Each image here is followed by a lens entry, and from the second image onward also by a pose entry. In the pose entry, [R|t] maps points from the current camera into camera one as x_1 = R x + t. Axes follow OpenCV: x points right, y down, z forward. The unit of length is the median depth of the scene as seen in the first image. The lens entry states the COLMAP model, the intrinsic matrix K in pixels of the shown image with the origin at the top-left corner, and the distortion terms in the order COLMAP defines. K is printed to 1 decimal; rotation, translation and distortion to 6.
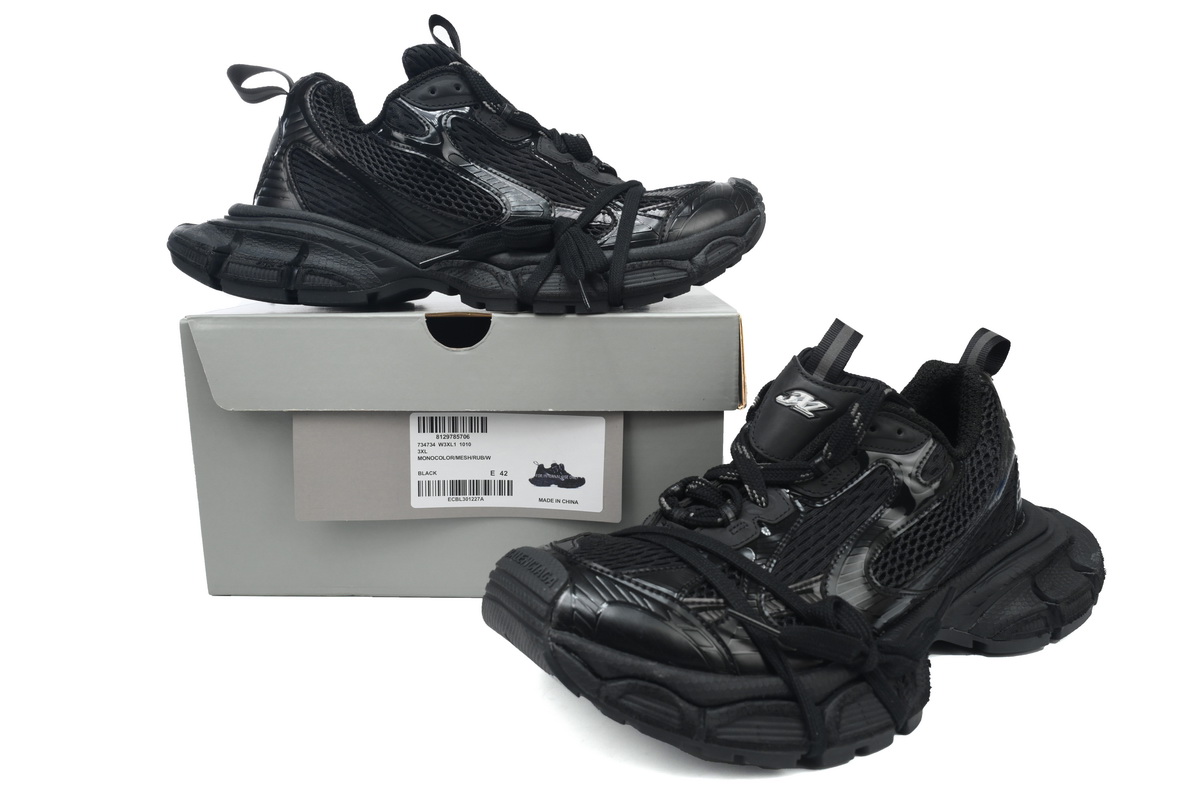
lens RADIAL K [[854.9, 0, 600.0], [0, 854.9, 400.0], [0, 0, 1]] dist [0.059628, -0.000712]
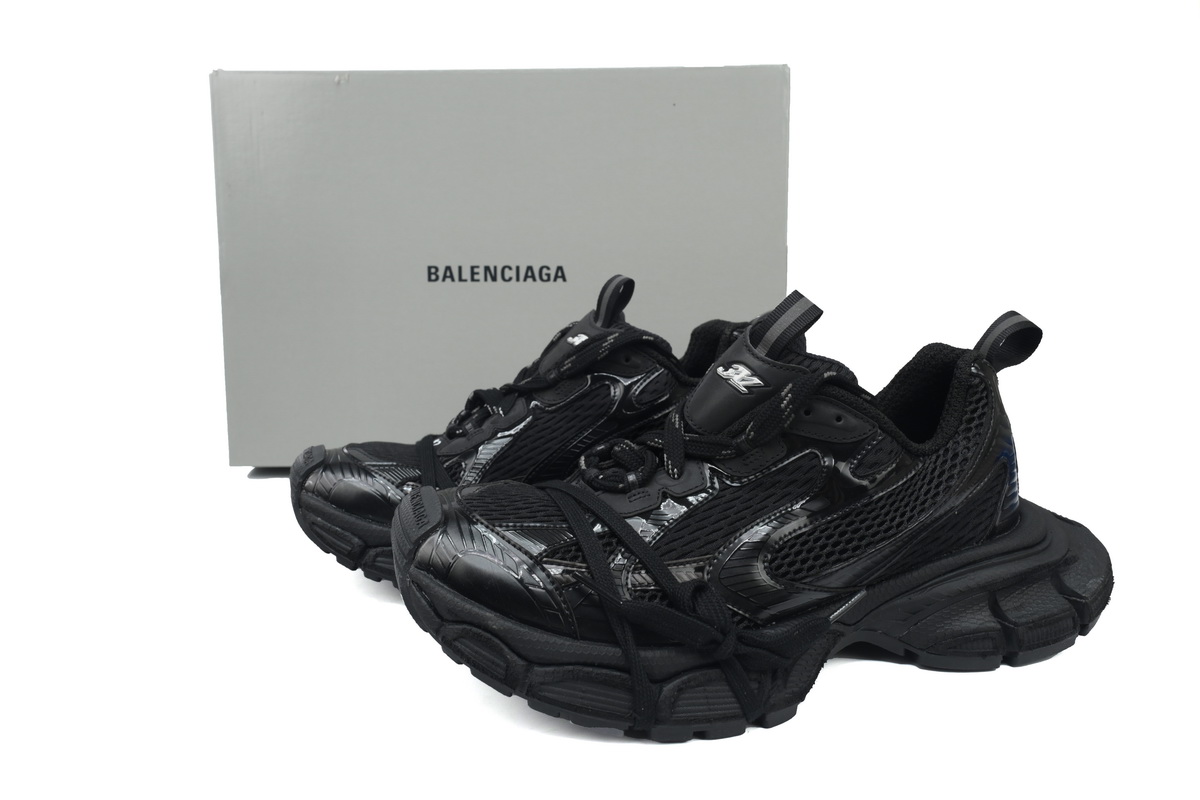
lens RADIAL K [[854.9, 0, 600.0], [0, 854.9, 400.0], [0, 0, 1]] dist [0.059628, -0.000712]
pose [[0.959994, 0.113414, -0.256024, 0.343758], [-0.090099, 0.990791, 0.101066, -0.055175], [0.265129, -0.073955, 0.961373, 0.041497]]
